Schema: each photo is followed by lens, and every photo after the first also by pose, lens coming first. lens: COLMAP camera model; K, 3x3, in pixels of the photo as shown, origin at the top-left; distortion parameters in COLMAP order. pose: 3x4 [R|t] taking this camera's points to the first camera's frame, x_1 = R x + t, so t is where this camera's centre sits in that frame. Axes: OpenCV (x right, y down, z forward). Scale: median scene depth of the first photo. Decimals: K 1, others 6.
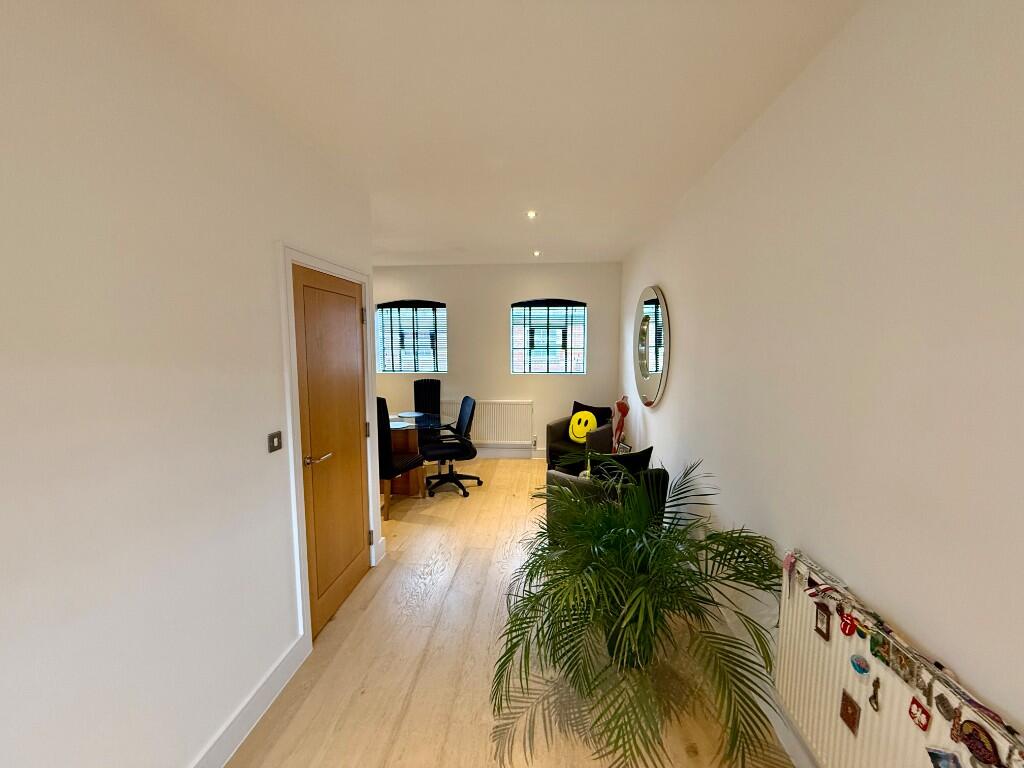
lens RADIAL K [[406.1, 0, 512.0], [0, 406.1, 384.0], [0, 0, 1]] dist [-0.000247, 0.000324]
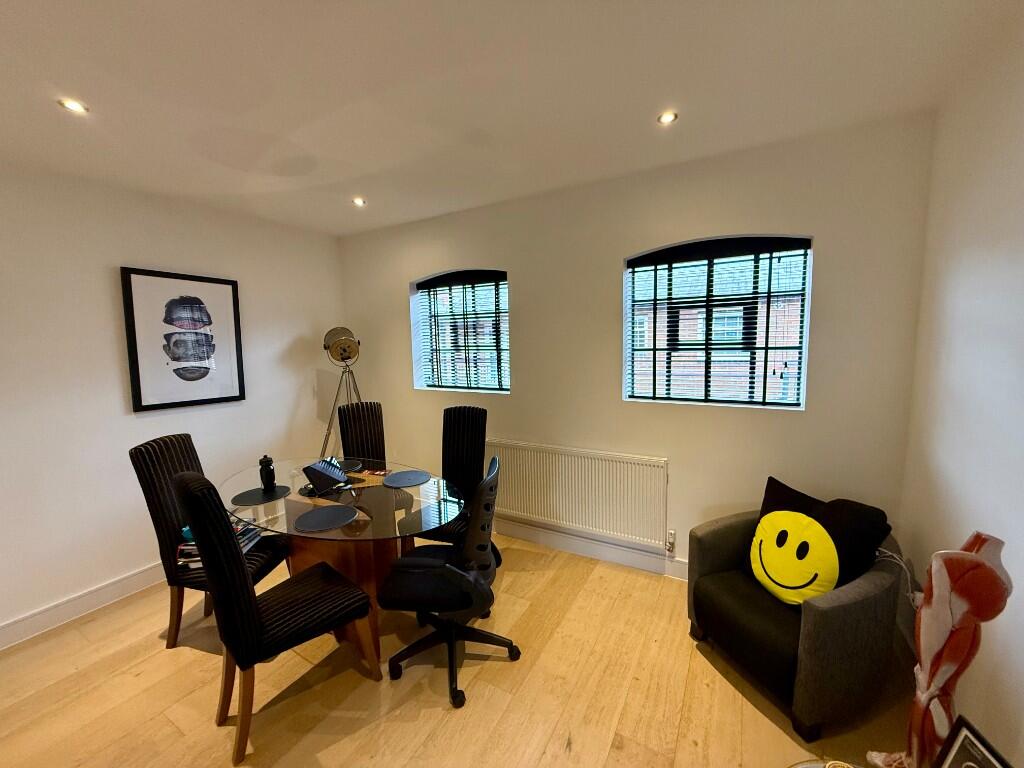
lens RADIAL K [[406.1, 0, 512.0], [0, 406.1, 384.0], [0, 0, 1]] dist [-0.000247, 0.000324]
pose [[0.908231, 0.025955, -0.417663, 0.085685], [-0.021991, 0.999656, 0.014301, -0.052361], [0.417890, -0.003804, 0.908490, 0.512632]]
